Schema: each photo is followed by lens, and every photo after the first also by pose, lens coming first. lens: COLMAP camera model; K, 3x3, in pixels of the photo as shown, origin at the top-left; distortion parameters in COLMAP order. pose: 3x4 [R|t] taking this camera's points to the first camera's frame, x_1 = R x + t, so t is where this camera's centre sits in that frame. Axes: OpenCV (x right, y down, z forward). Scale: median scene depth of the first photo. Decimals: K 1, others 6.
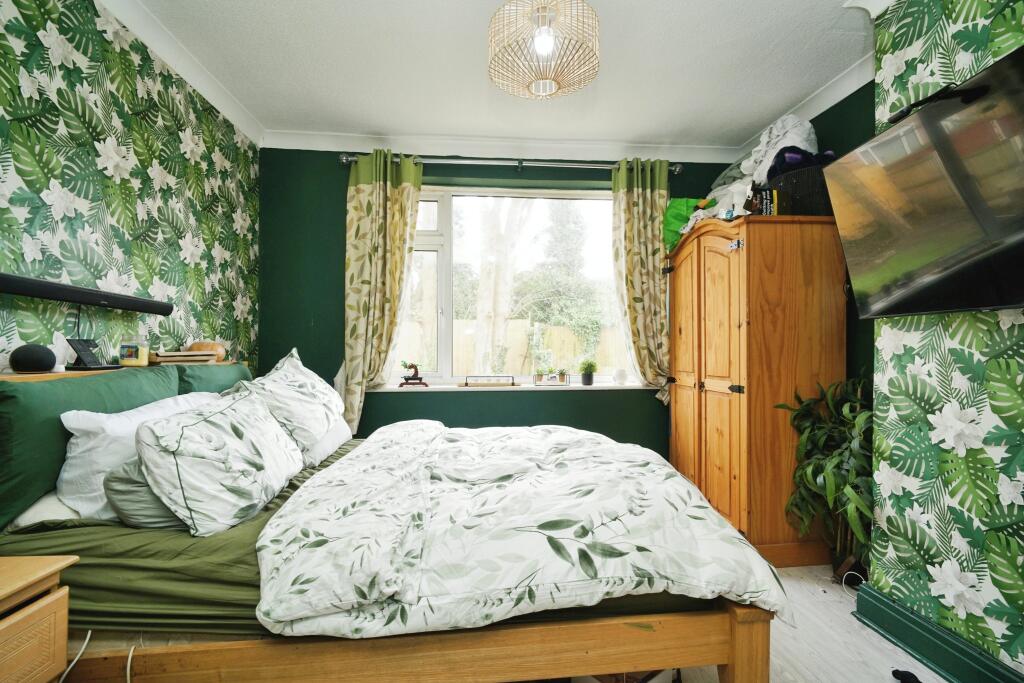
lens RADIAL K [[474.3, 0, 503.9], [0, 474.3, 338.9], [0, 0, 1]] dist [-0.020180, 0.009789]
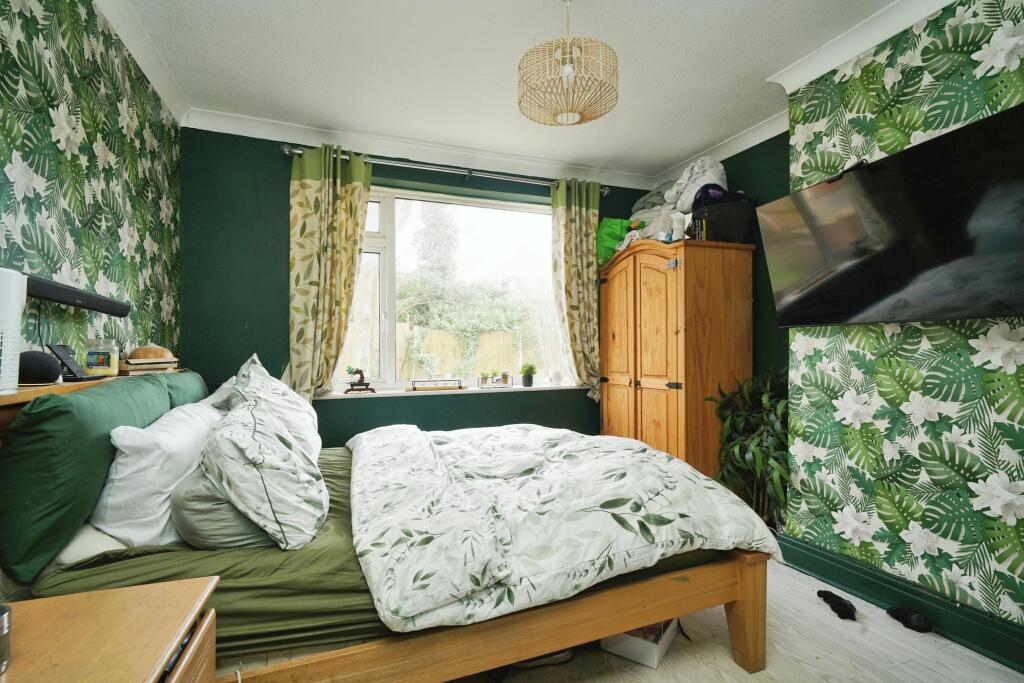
lens RADIAL K [[474.3, 0, 514.8], [0, 474.3, 344.9], [0, 0, 1]] dist [-0.020180, 0.009789]
pose [[0.960372, -0.001788, 0.278716, -0.303435], [0.000548, 0.999990, 0.004527, -0.002068], [-0.278722, -0.004195, 0.960363, -0.033765]]
